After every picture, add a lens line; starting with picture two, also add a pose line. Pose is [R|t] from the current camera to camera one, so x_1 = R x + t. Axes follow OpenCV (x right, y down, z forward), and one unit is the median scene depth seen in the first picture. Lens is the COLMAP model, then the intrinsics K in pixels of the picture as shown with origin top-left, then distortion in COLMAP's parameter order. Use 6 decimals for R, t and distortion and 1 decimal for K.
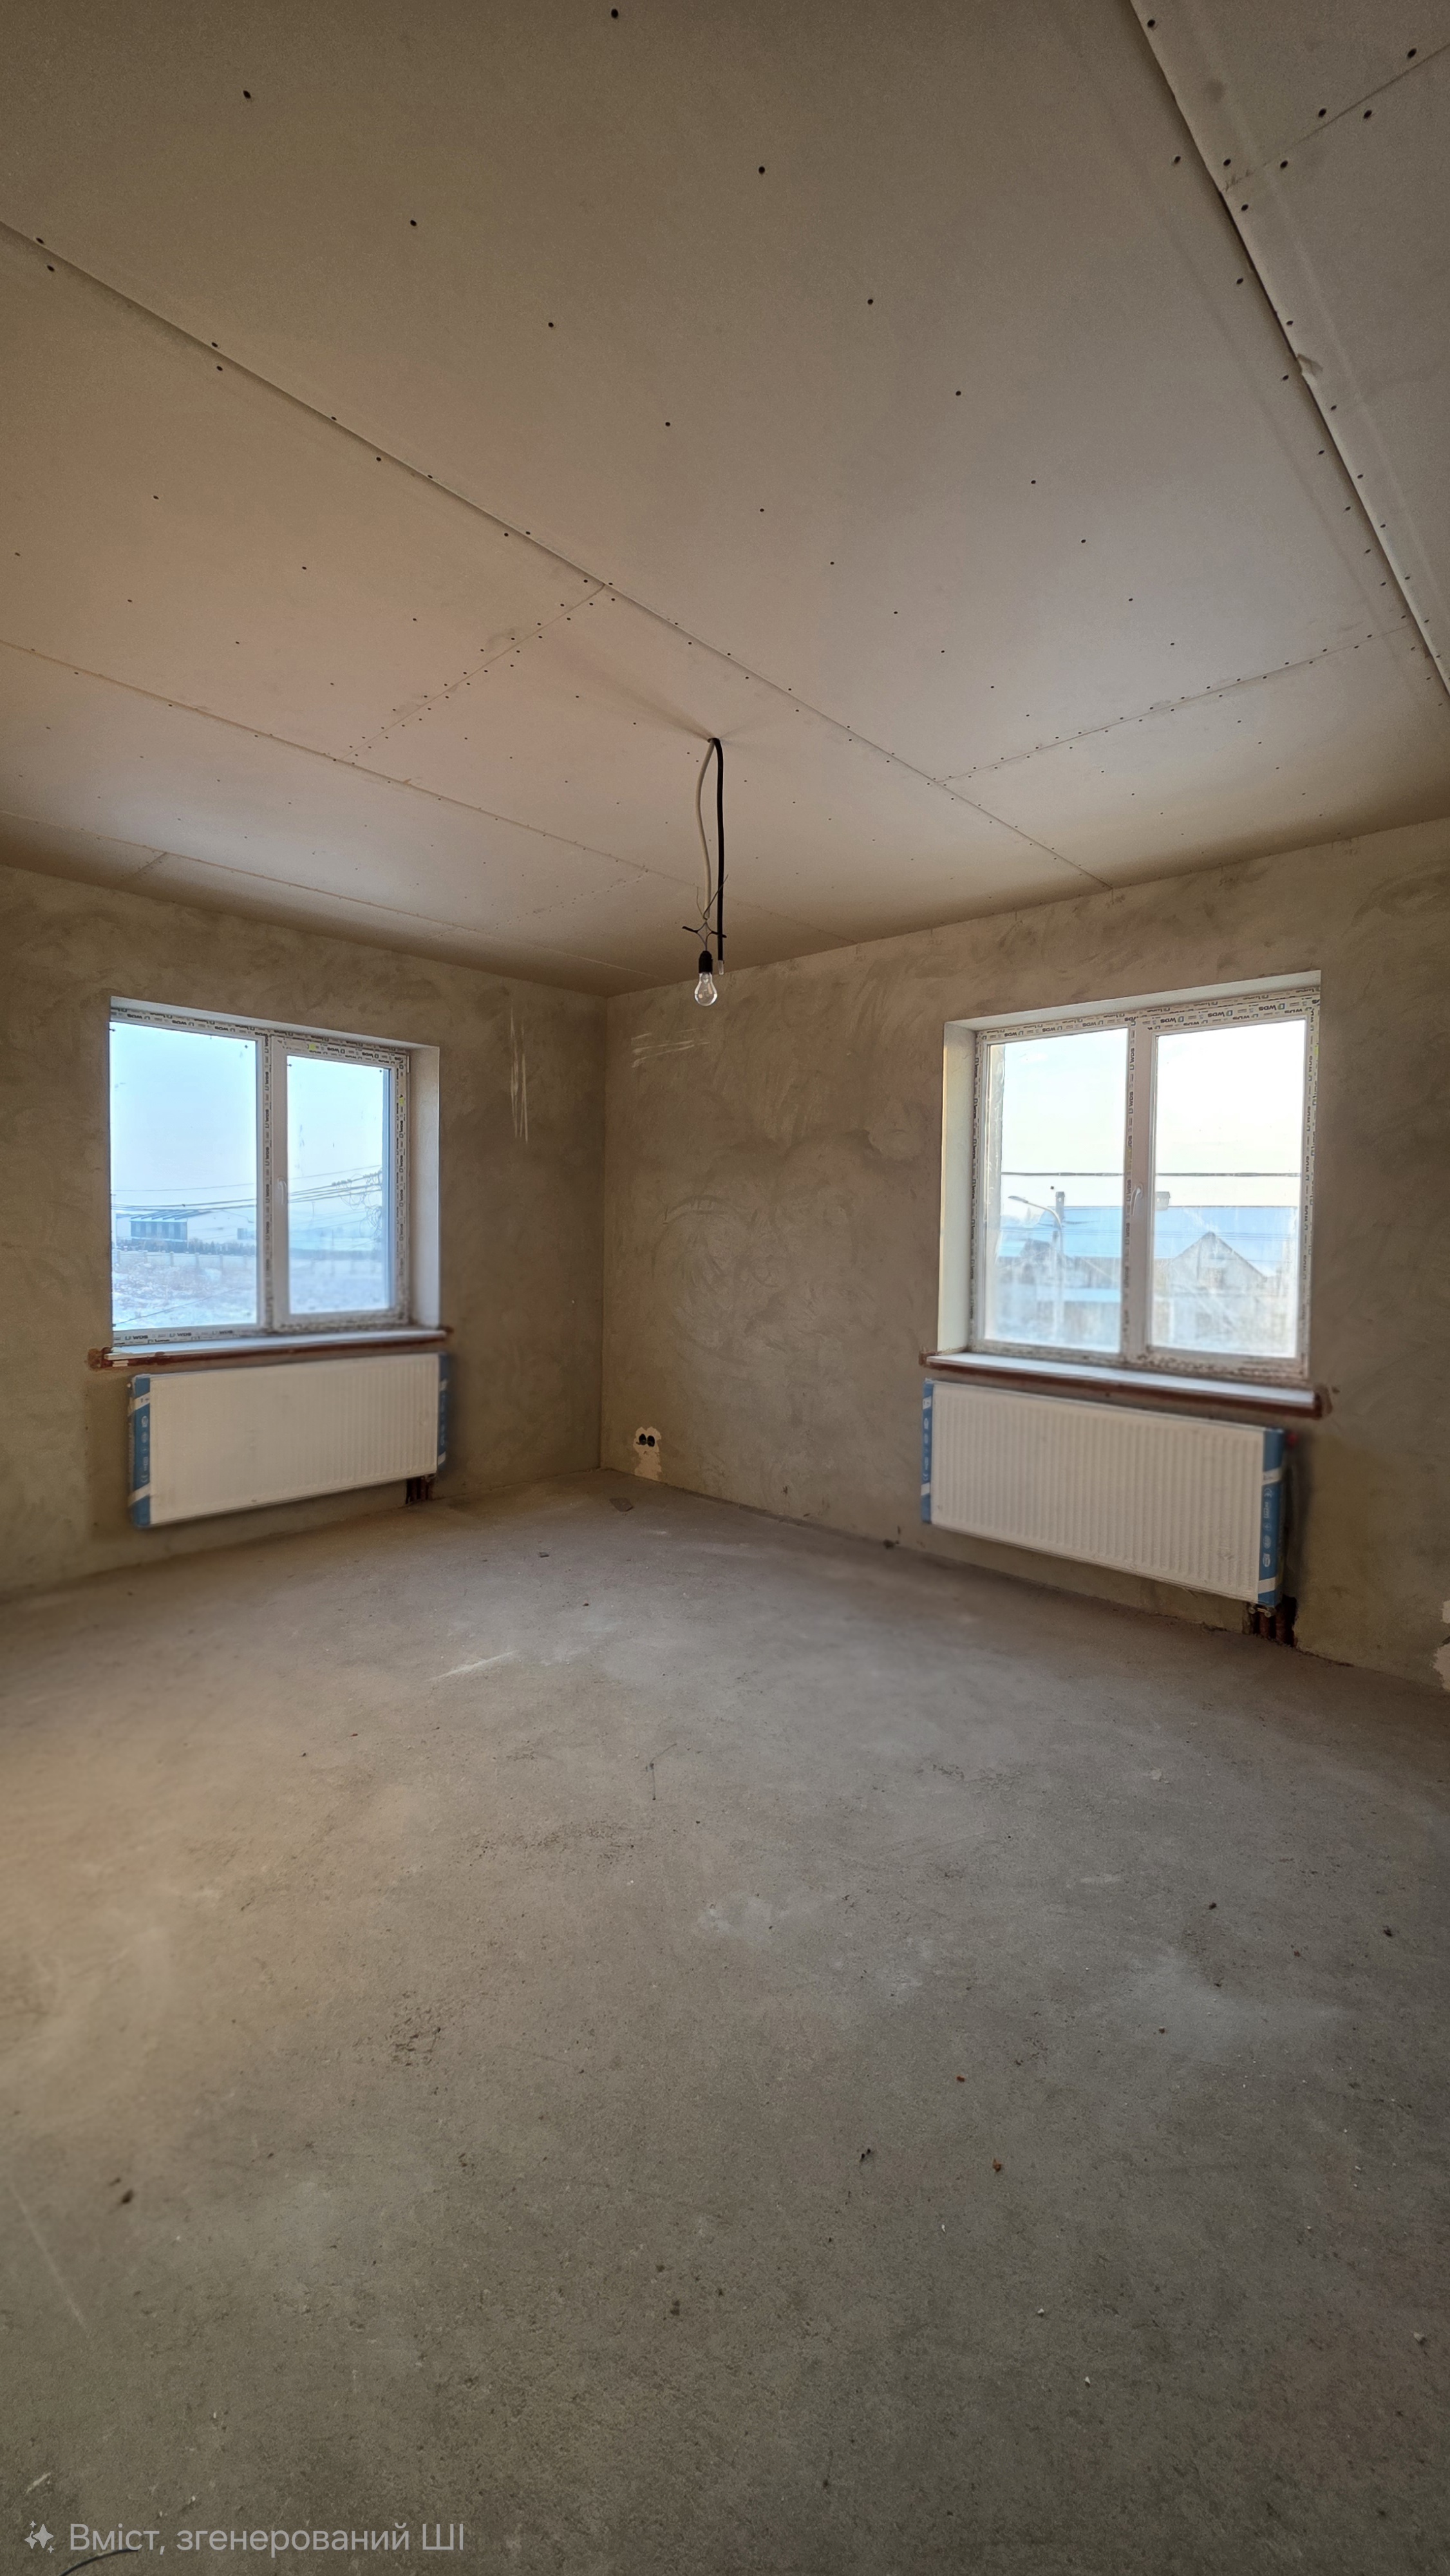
lens RADIAL K [[1024.2, 0, 741.7], [0, 1024.2, 1263.2], [0, 0, 1]] dist [0.003904, -0.000487]
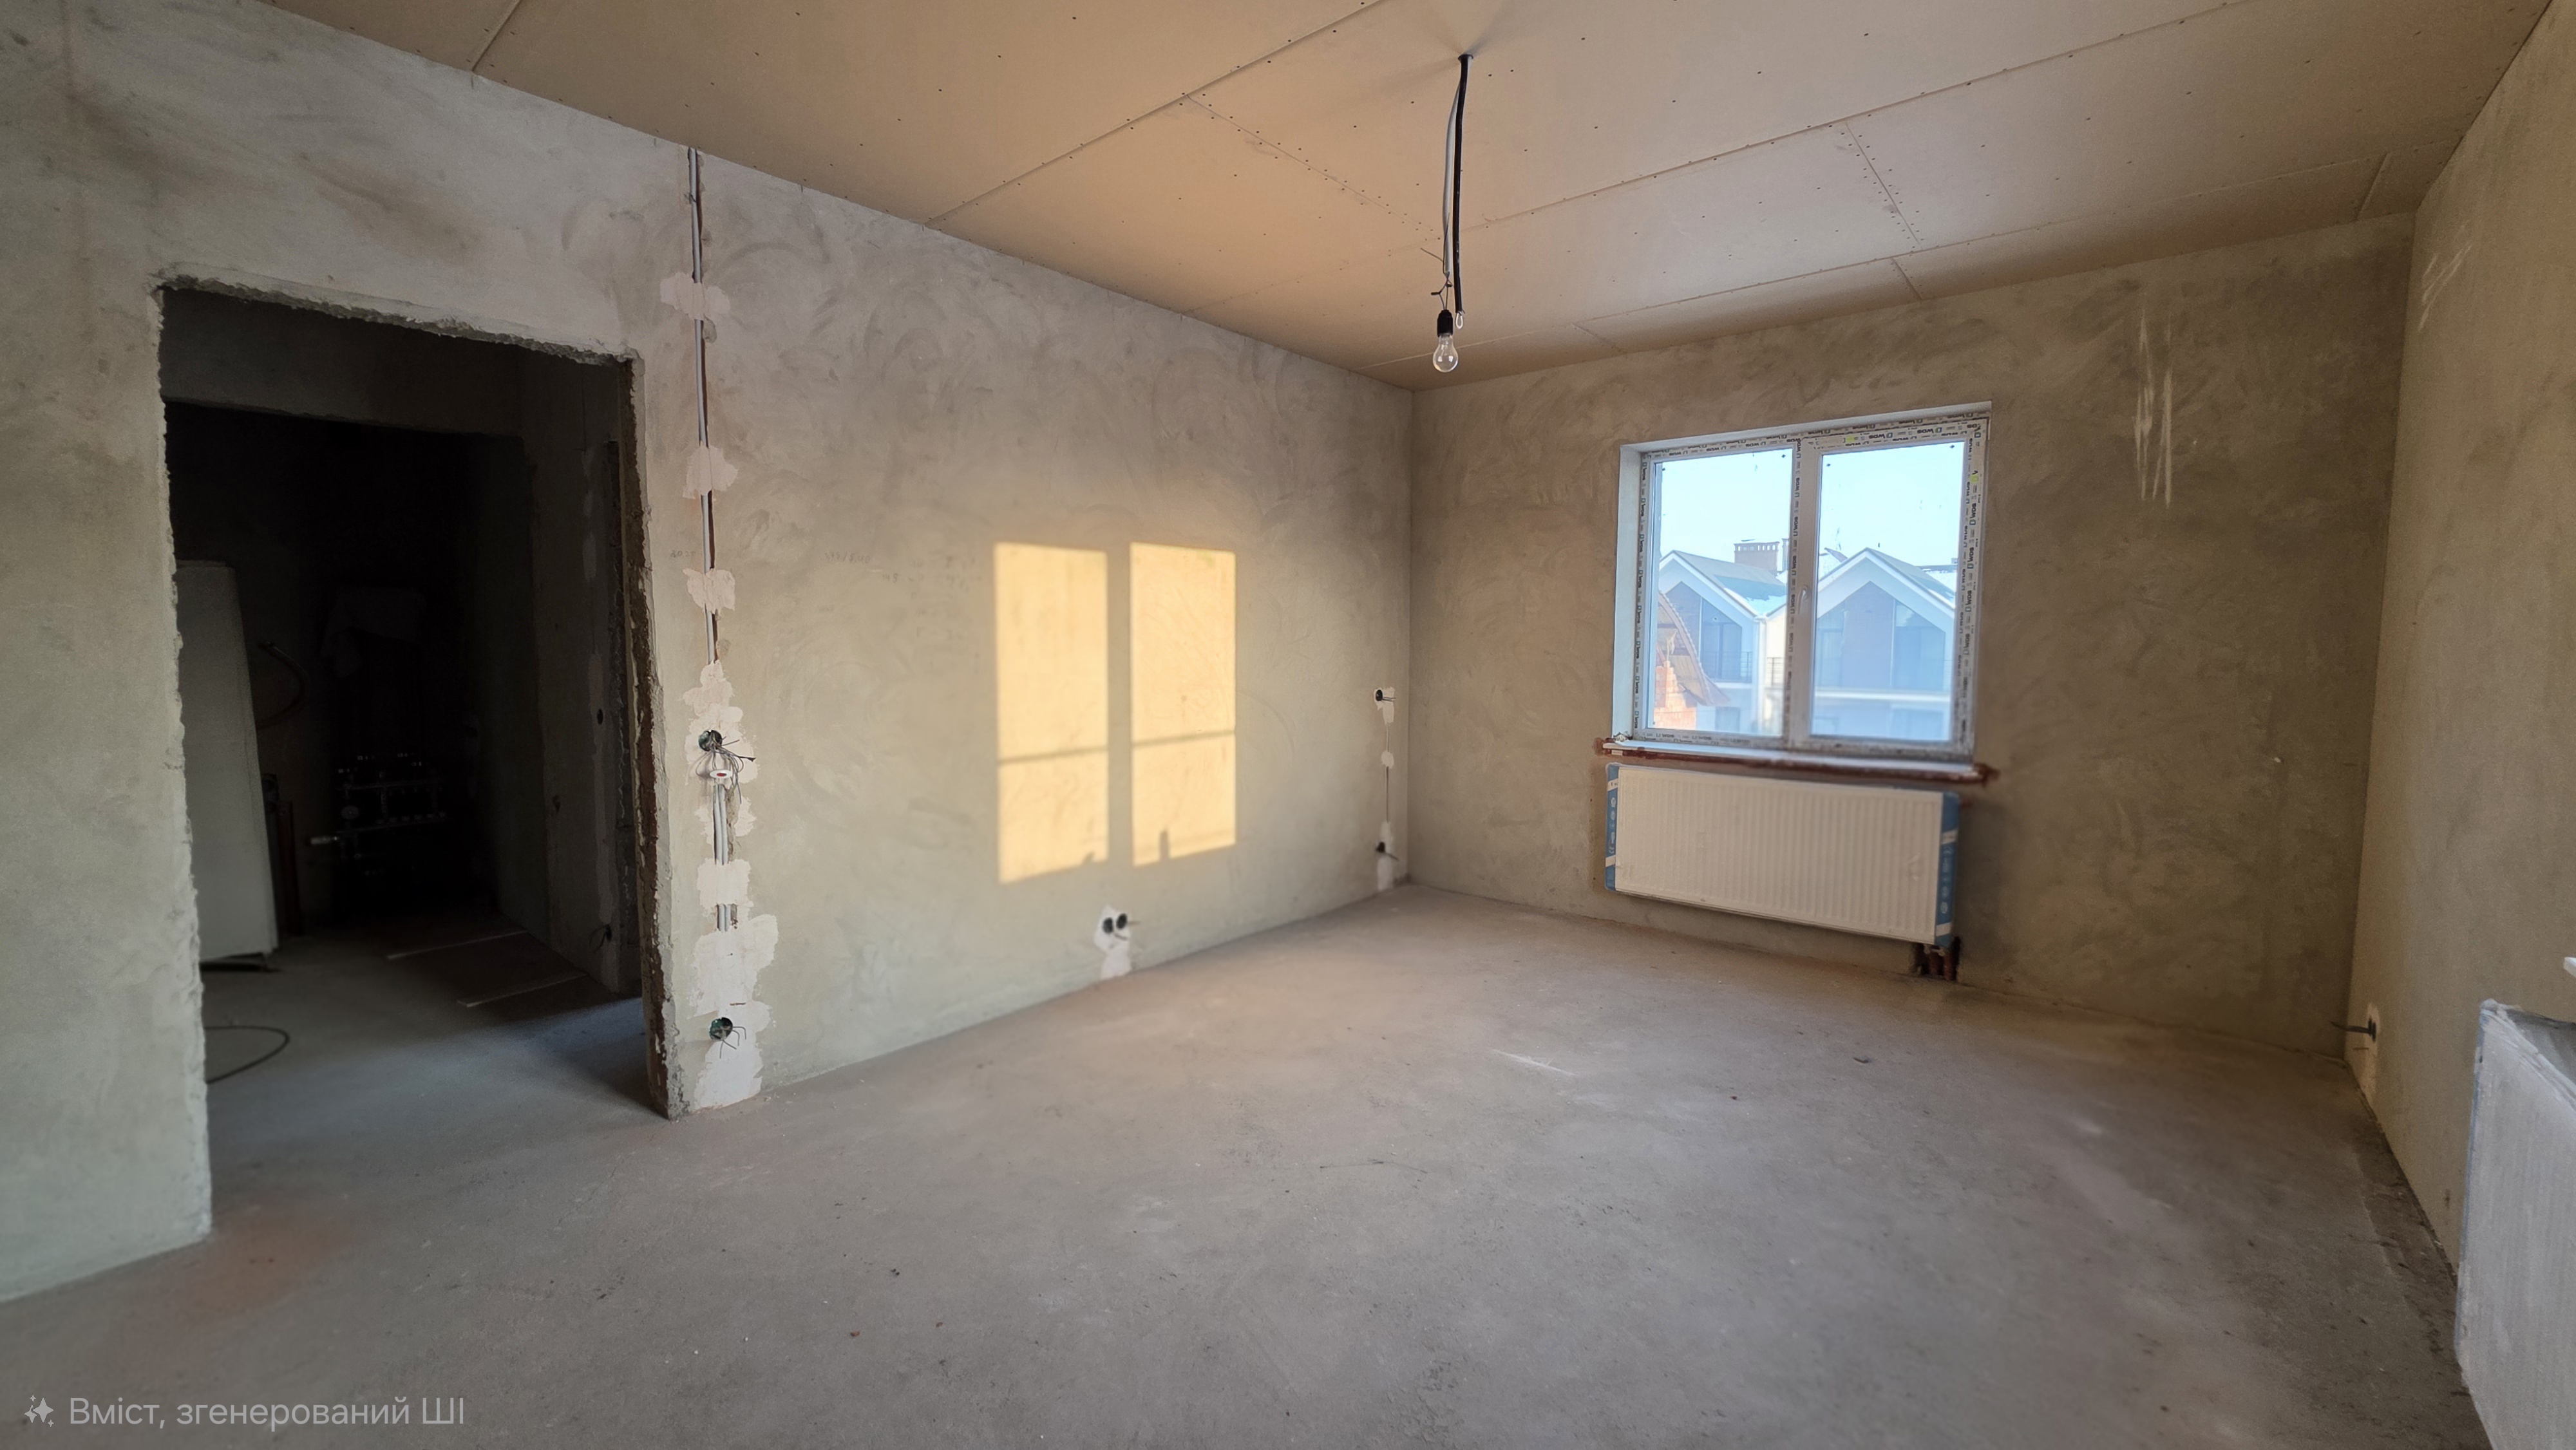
lens RADIAL K [[1024.2, 0, 1267.7], [0, 1024.2, 711.5], [0, 0, 1]] dist [0.003904, -0.000487]
pose [[0.038351, 0.057832, -0.997589, 0.564433], [-0.041129, 0.997569, 0.056249, -0.000084], [0.998418, 0.038873, 0.040636, 0.534741]]
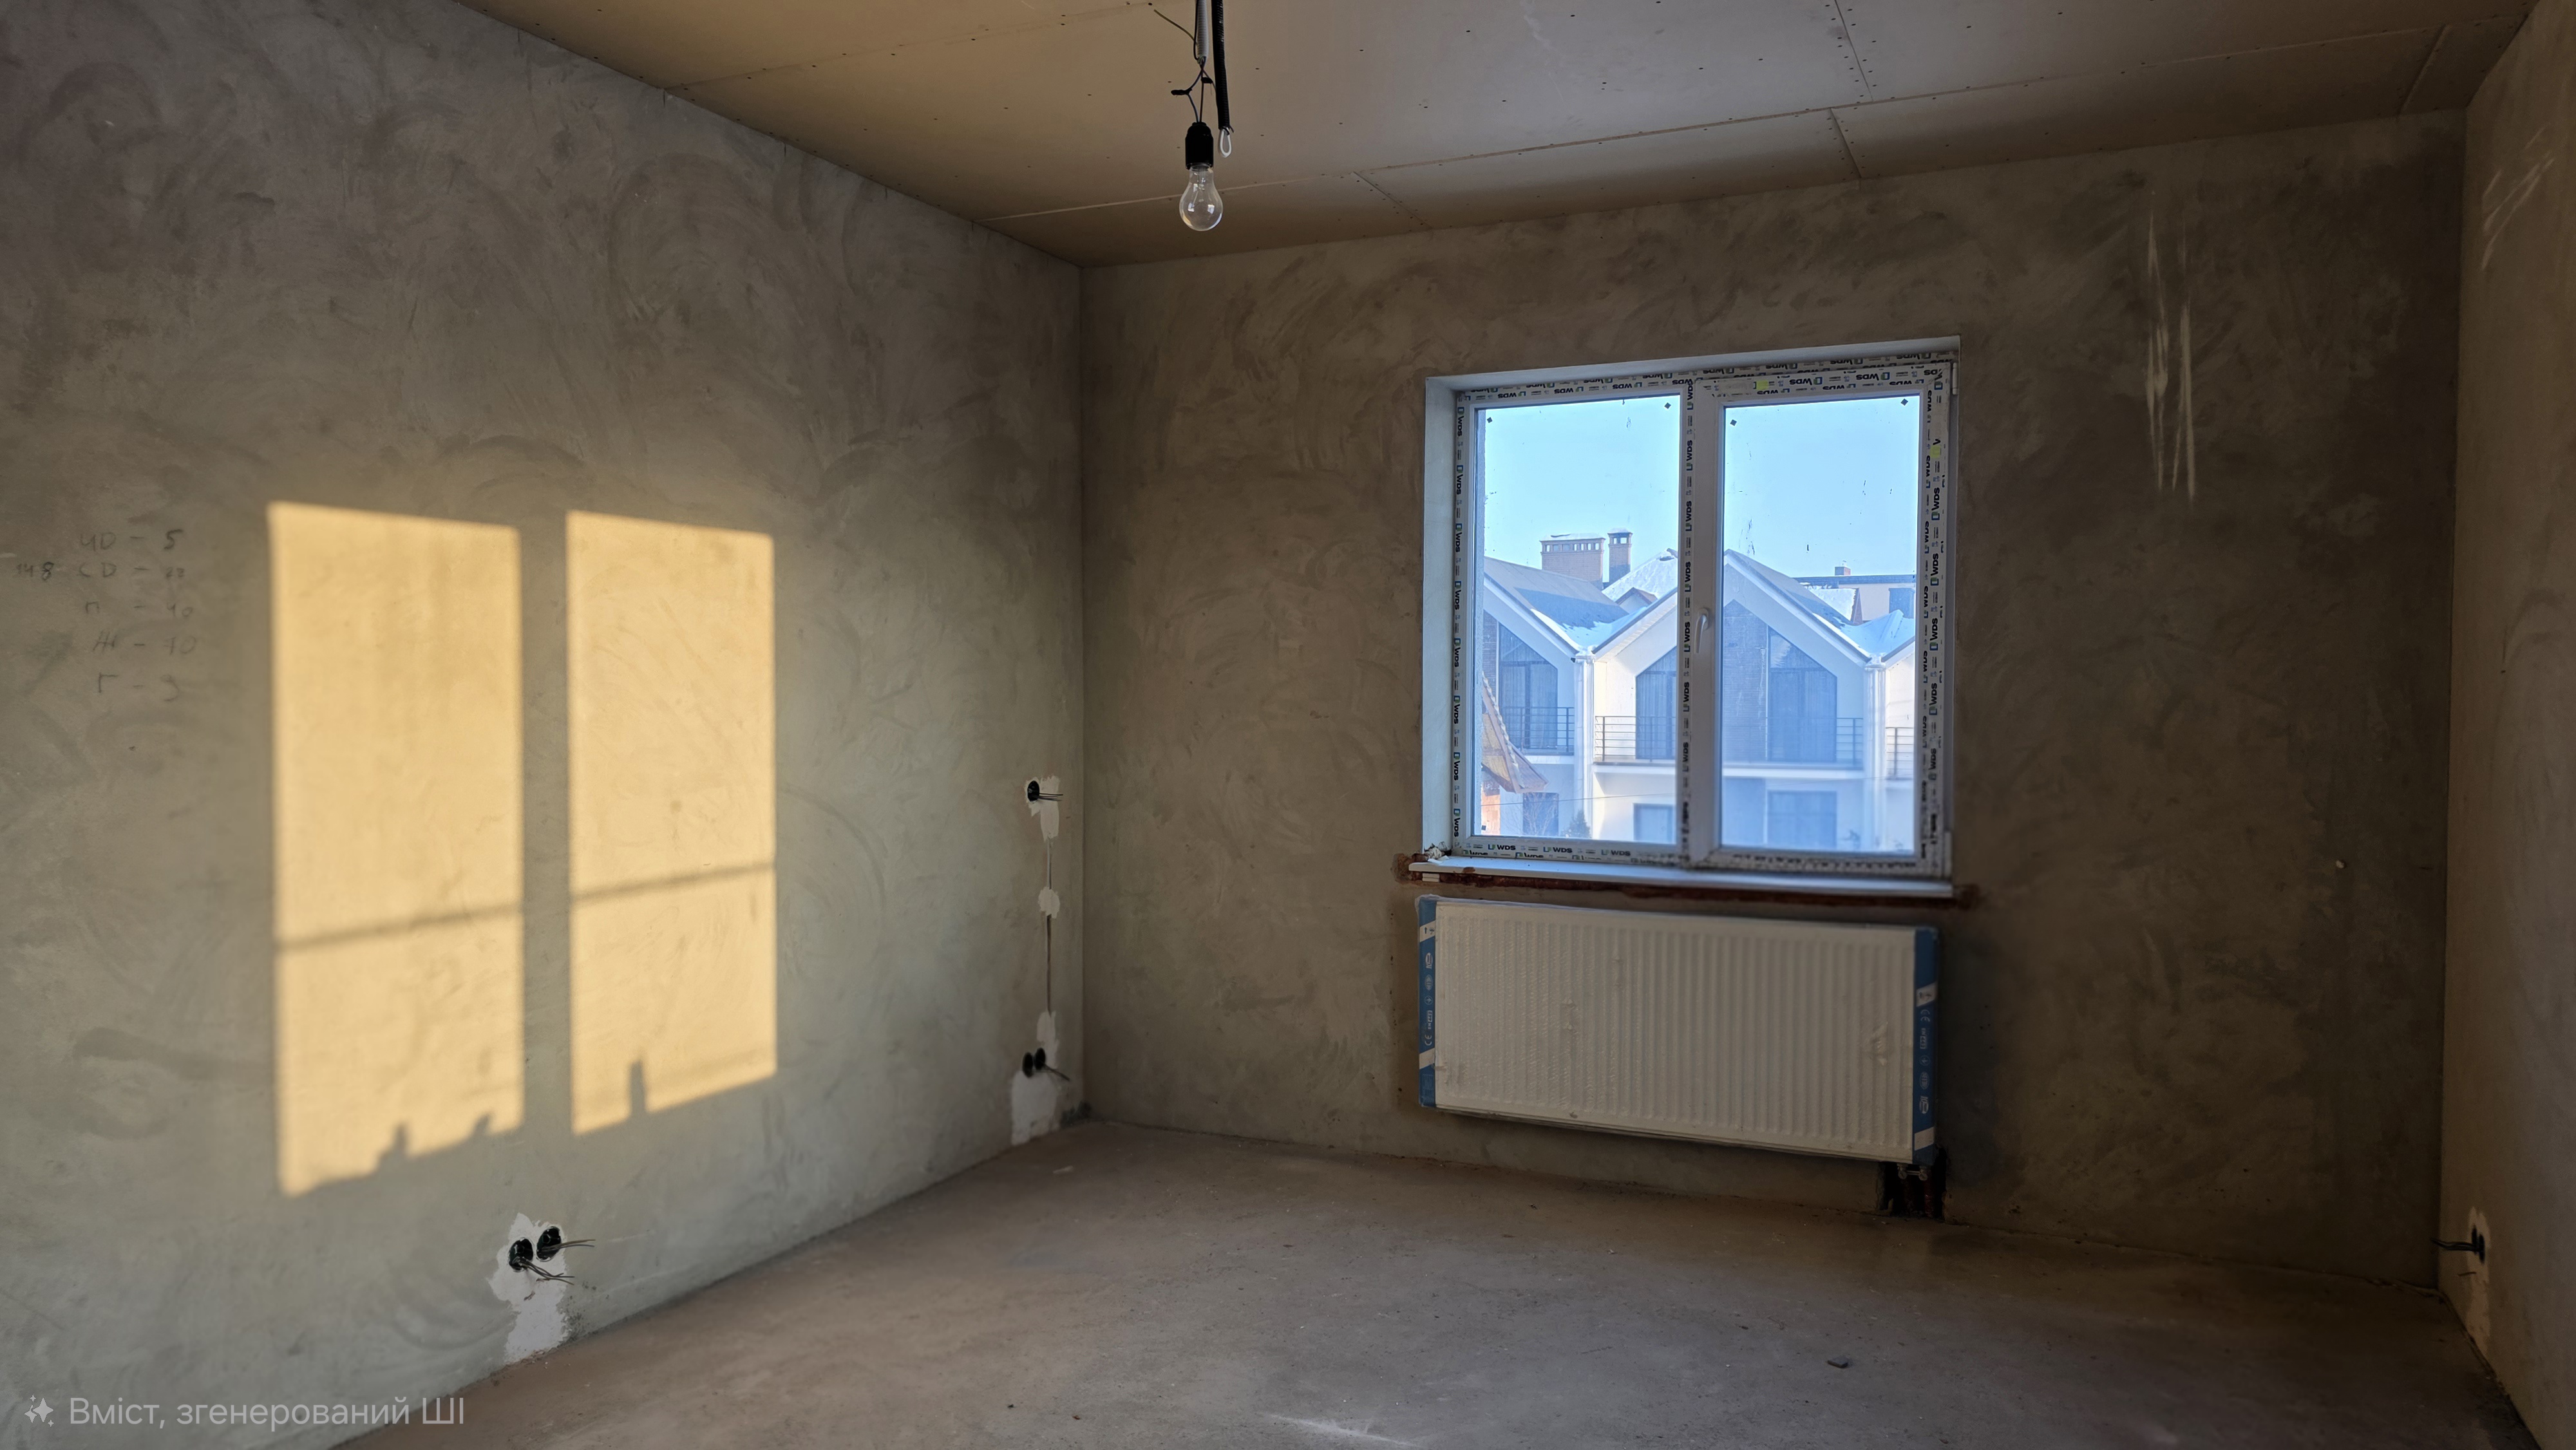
lens RADIAL K [[1725.8, 0, 1298.0], [0, 1725.8, 733.2], [0, 0, 1]] dist [0.077870, -0.078807]
pose [[0.320198, 0.012791, -0.947264, 0.521142], [-0.034009, 0.999420, 0.001999, -0.003893], [0.946740, 0.031575, 0.320447, 0.506390]]
